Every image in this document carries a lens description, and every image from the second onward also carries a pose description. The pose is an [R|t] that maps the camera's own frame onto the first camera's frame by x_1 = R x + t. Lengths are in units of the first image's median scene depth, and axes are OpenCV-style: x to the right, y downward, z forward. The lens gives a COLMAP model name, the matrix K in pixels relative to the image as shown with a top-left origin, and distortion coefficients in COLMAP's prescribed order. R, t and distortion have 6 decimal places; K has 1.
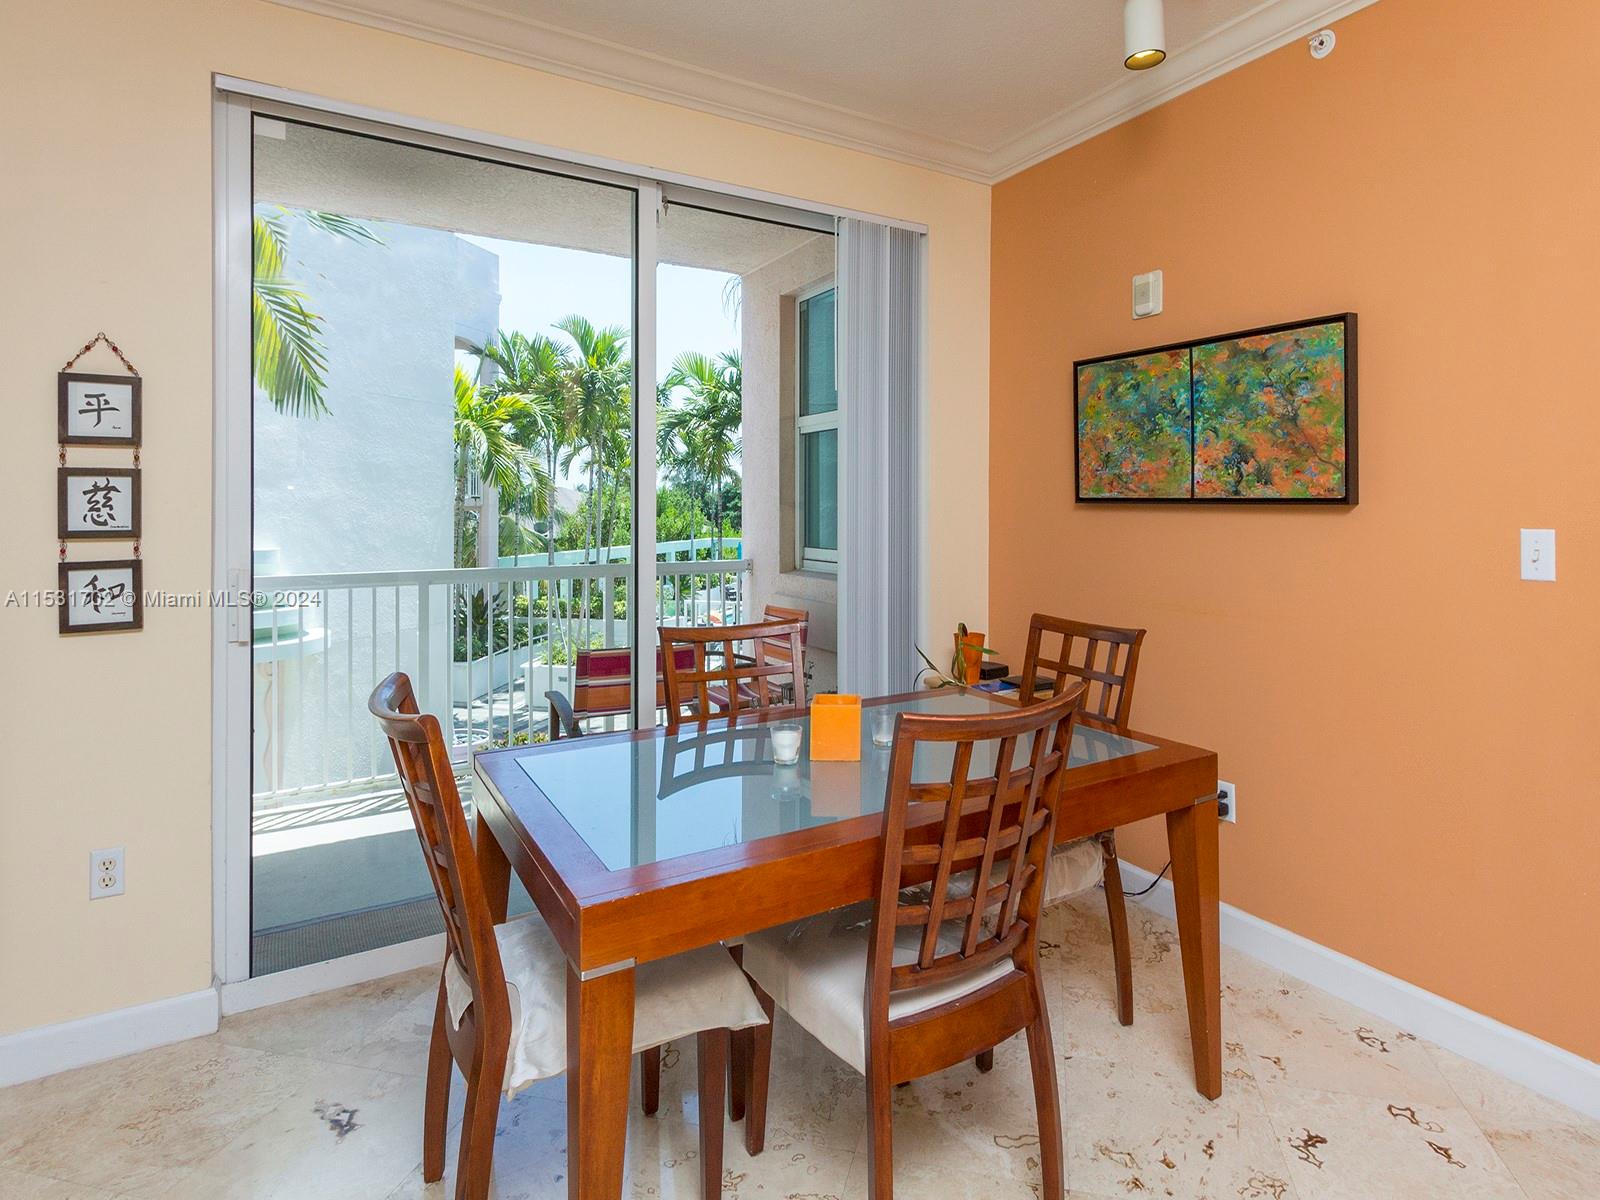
lens RADIAL K [[862.8, 0, 804.8], [0, 862.8, 505.1], [0, 0, 1]] dist [-0.000704, -0.000367]
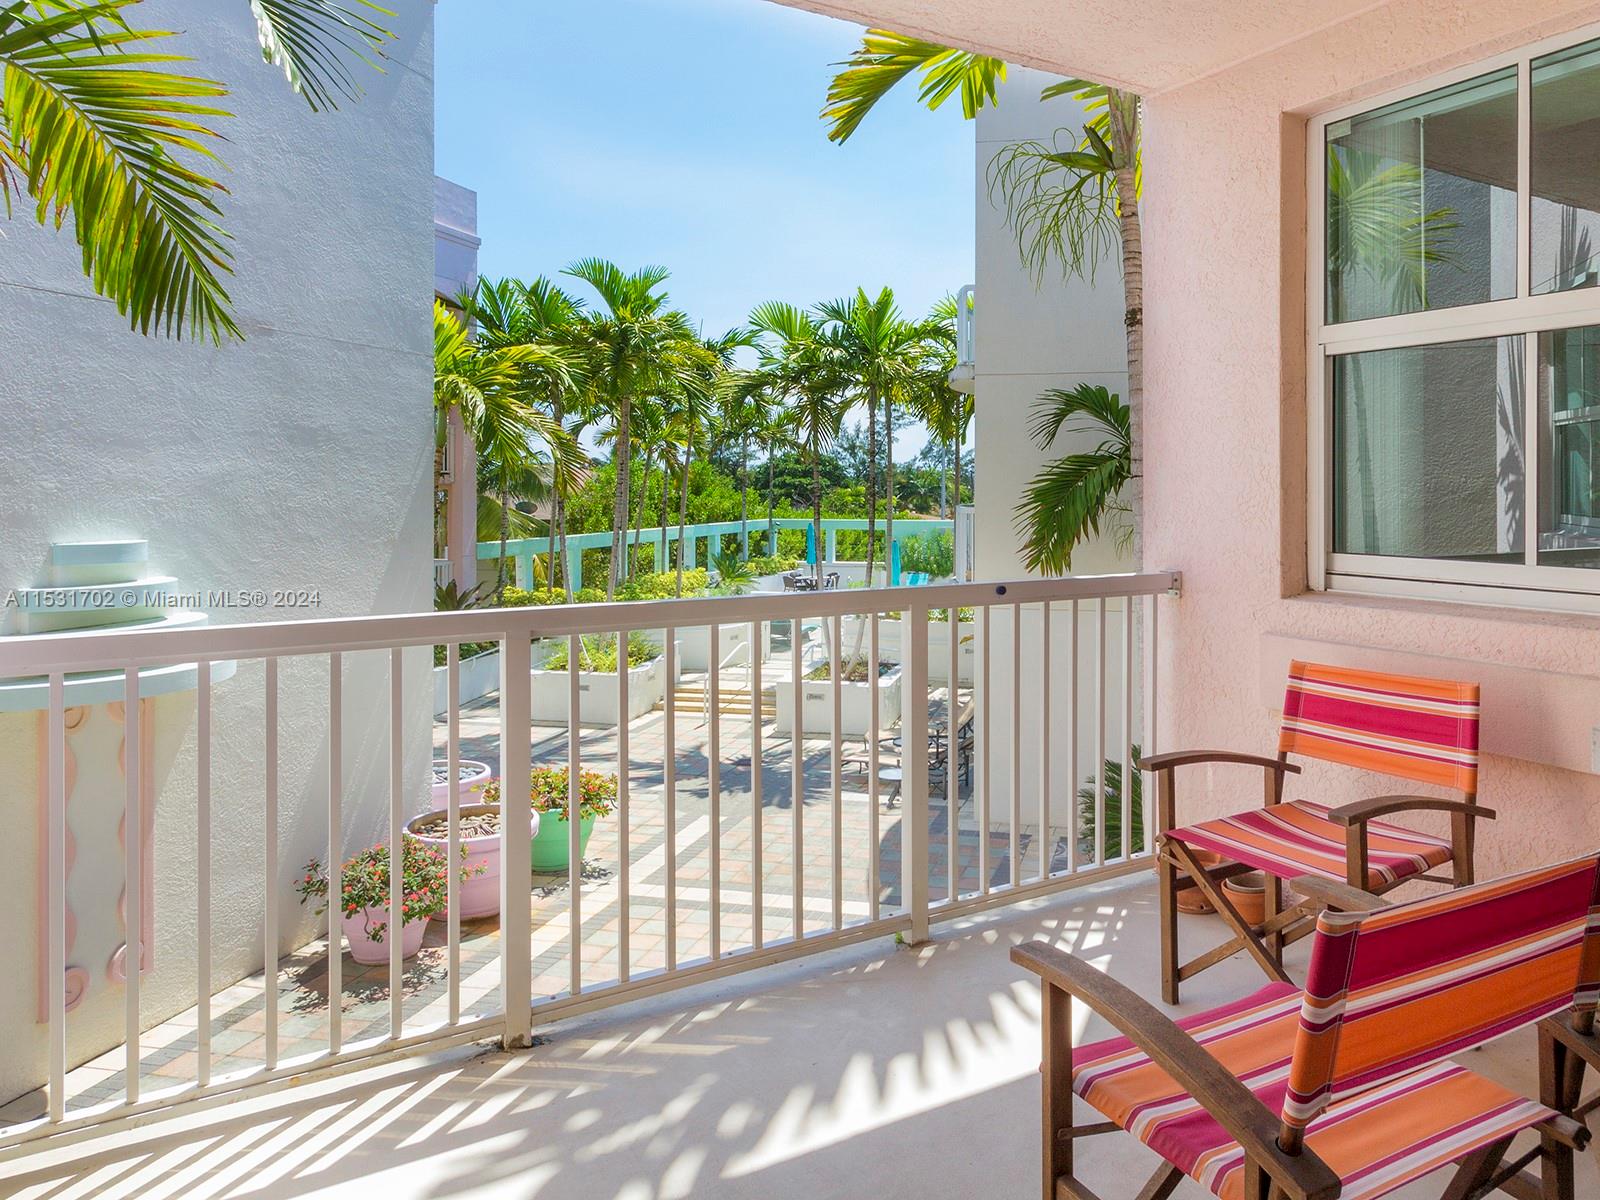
lens RADIAL K [[578.4, 0, 795.8], [0, 578.4, 486.4], [0, 0, 1]] dist [0.016764, 0.000103]
pose [[0.957549, 0.000530, 0.288269, -0.249675], [-0.001278, 0.999996, 0.002408, 0.002612], [-0.288267, -0.002675, 0.957546, 0.405355]]
